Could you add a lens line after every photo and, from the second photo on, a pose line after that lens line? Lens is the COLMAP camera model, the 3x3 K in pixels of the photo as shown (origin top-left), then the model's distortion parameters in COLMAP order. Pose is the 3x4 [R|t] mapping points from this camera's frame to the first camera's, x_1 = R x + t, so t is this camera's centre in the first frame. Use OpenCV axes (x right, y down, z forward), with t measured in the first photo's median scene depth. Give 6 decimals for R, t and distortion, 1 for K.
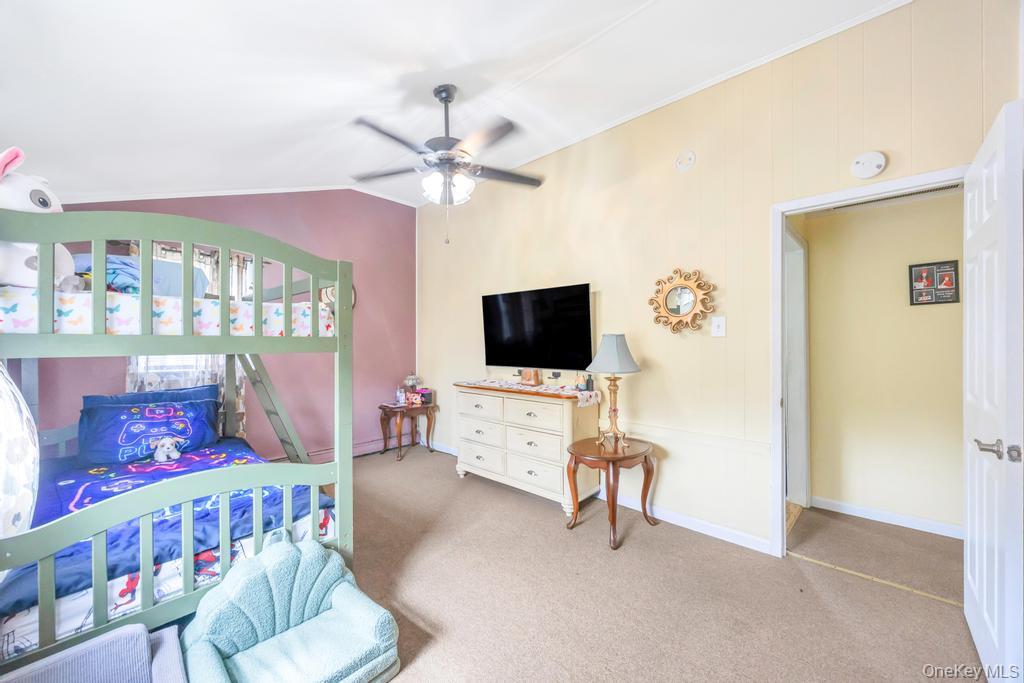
lens RADIAL K [[390.8, 0, 510.5], [0, 390.8, 344.0], [0, 0, 1]] dist [-0.002370, -0.000108]
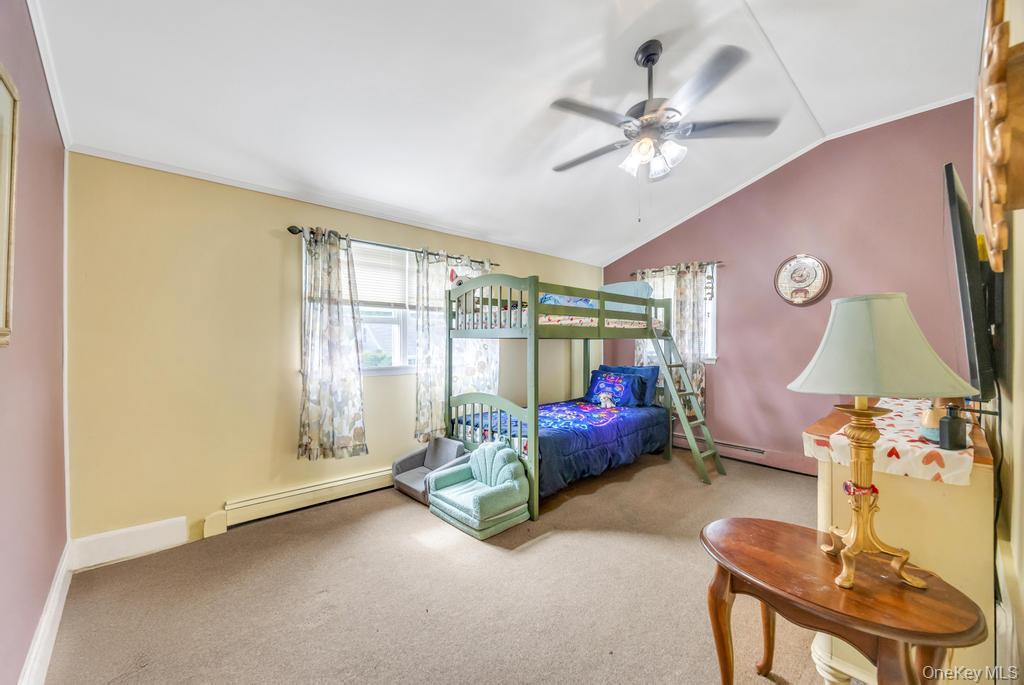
lens RADIAL K [[395.6, 0, 513.5], [0, 395.6, 342.8], [0, 0, 1]] dist [-0.002254, 0.000078]
pose [[-0.088696, 0.005006, -0.996046, 0.759788], [0.001521, 0.999987, 0.004891, 0.020922], [0.996058, -0.001081, -0.088702, 0.748872]]
